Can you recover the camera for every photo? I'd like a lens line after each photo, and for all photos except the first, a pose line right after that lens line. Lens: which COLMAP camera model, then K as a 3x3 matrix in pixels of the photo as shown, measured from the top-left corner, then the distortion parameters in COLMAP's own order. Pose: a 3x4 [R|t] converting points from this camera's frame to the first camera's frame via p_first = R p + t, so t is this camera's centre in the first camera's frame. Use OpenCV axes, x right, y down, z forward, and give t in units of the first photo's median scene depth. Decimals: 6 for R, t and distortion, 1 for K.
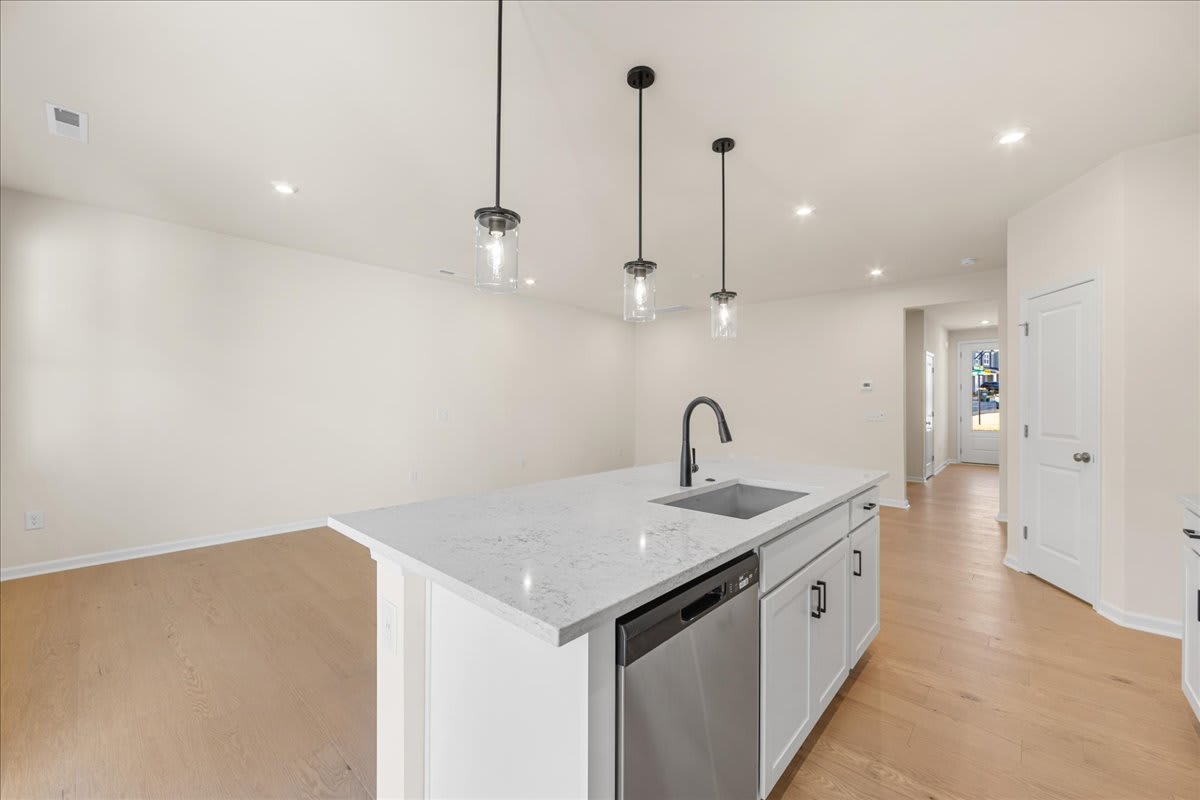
lens RADIAL K [[470.0, 0, 598.8], [0, 470.0, 401.1], [0, 0, 1]] dist [-0.003391, 0.000292]
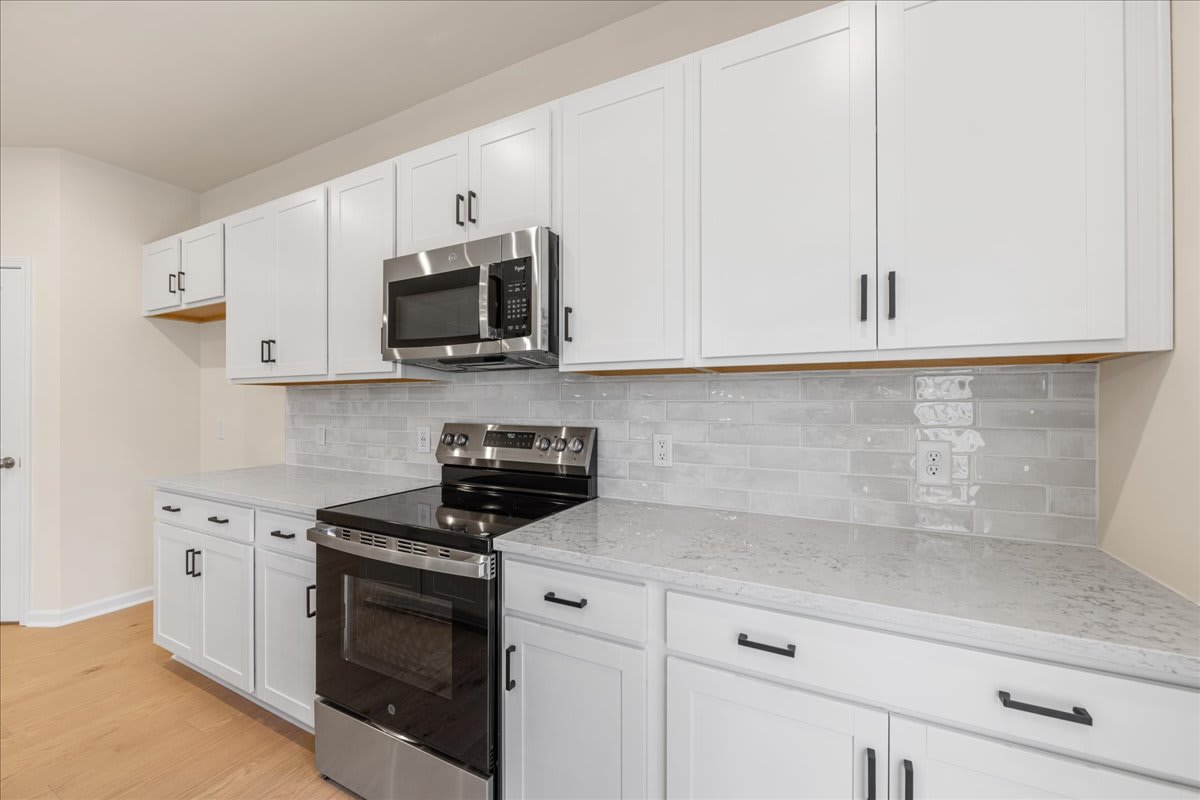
lens RADIAL K [[470.0, 0, 598.6], [0, 470.0, 402.4], [0, 0, 1]] dist [-0.003391, 0.000292]
pose [[-0.269940, -0.003203, 0.962872, -0.144135], [-0.002439, 0.999994, 0.002643, -0.000136], [-0.962874, -0.001635, -0.269946, 0.164553]]
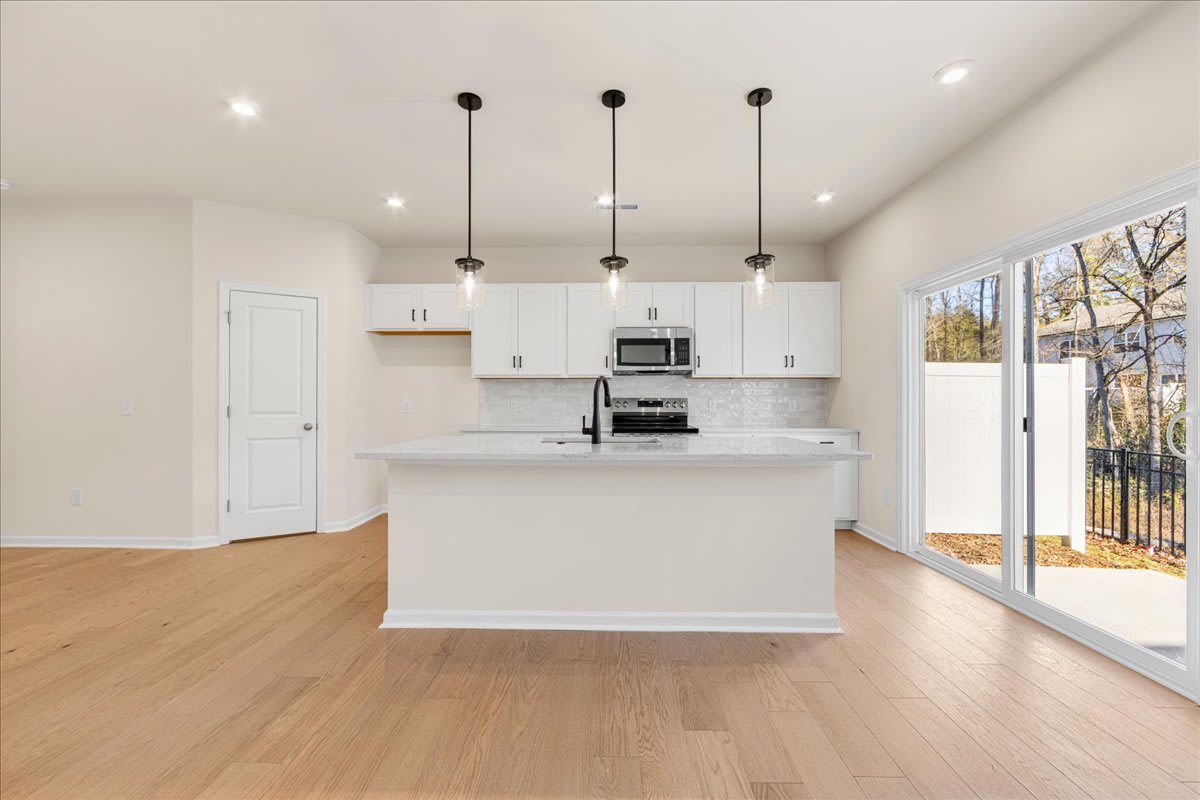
lens RADIAL K [[470.0, 0, 600.4], [0, 470.0, 400.2], [0, 0, 1]] dist [-0.003391, 0.000292]
pose [[-0.669371, -0.004463, 0.742915, -0.590479], [-0.004004, 0.999989, 0.002400, 0.041363], [-0.742917, -0.001368, -0.669382, 1.404006]]
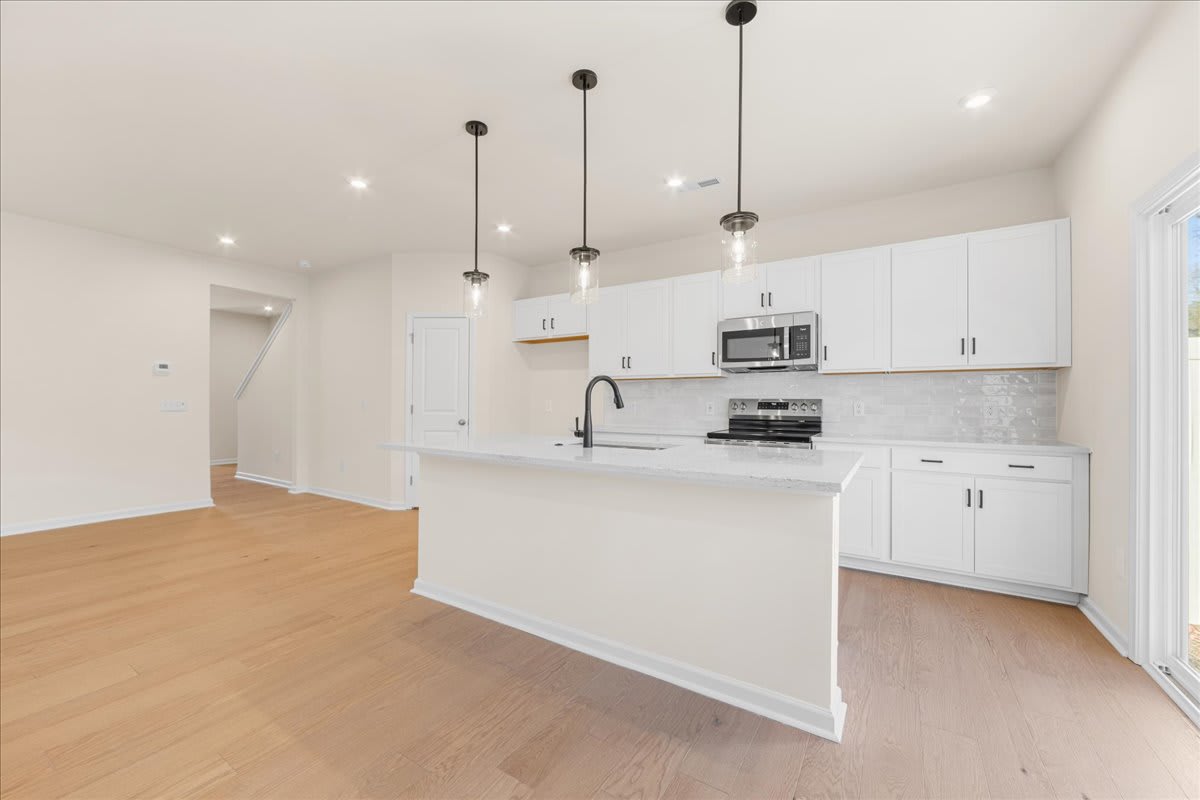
lens RADIAL K [[470.0, 0, 599.3], [0, 470.0, 399.0], [0, 0, 1]] dist [-0.003391, 0.000292]
pose [[-0.184781, -0.000689, 0.982779, -0.769356], [-0.003995, 0.999992, -0.000051, 0.039531], [-0.982772, -0.003936, -0.184782, 0.911039]]
